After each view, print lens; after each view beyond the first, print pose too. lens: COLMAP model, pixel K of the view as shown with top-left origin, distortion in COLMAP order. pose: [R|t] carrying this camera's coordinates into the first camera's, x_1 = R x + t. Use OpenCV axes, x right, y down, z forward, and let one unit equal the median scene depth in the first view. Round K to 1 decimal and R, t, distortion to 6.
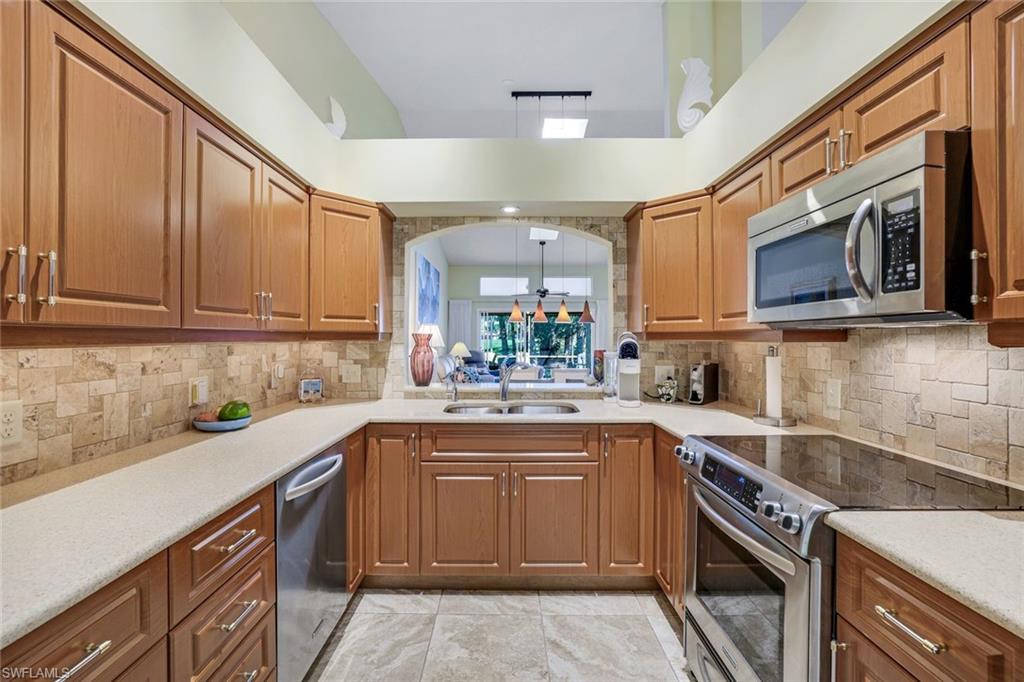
lens RADIAL K [[447.3, 0, 508.2], [0, 447.3, 338.5], [0, 0, 1]] dist [-0.036135, 0.011545]
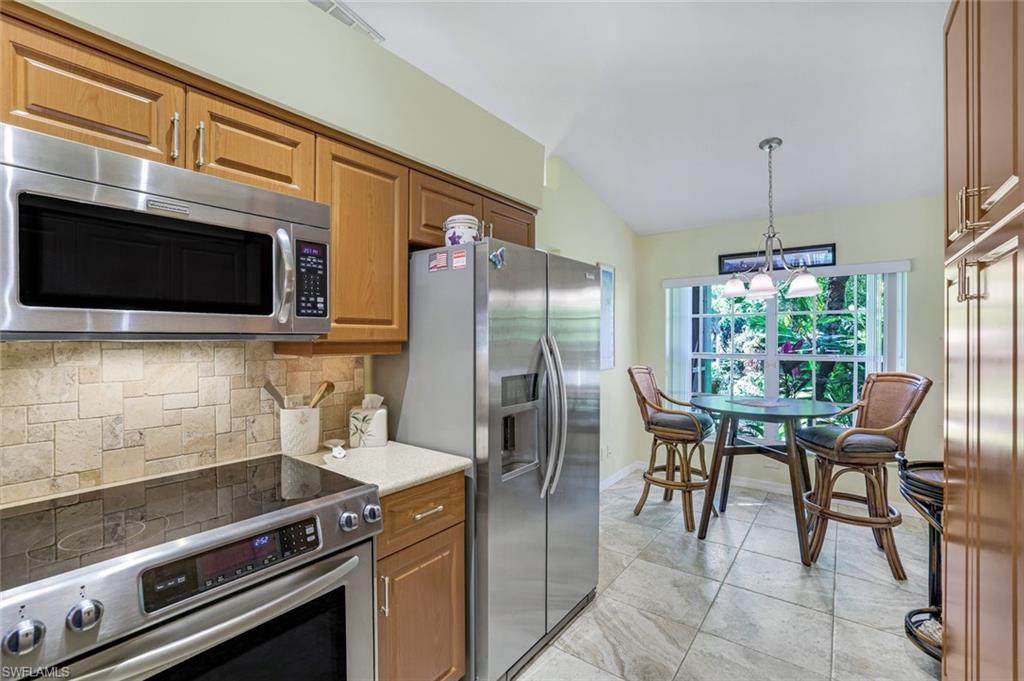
lens RADIAL K [[447.3, 0, 509.2], [0, 447.3, 347.5], [0, 0, 1]] dist [-0.036135, 0.011545]
pose [[-0.789184, -0.010618, 0.614065, -0.304877], [0.000120, 0.999848, 0.017443, -0.033390], [-0.614157, 0.013840, -0.789062, 1.405826]]
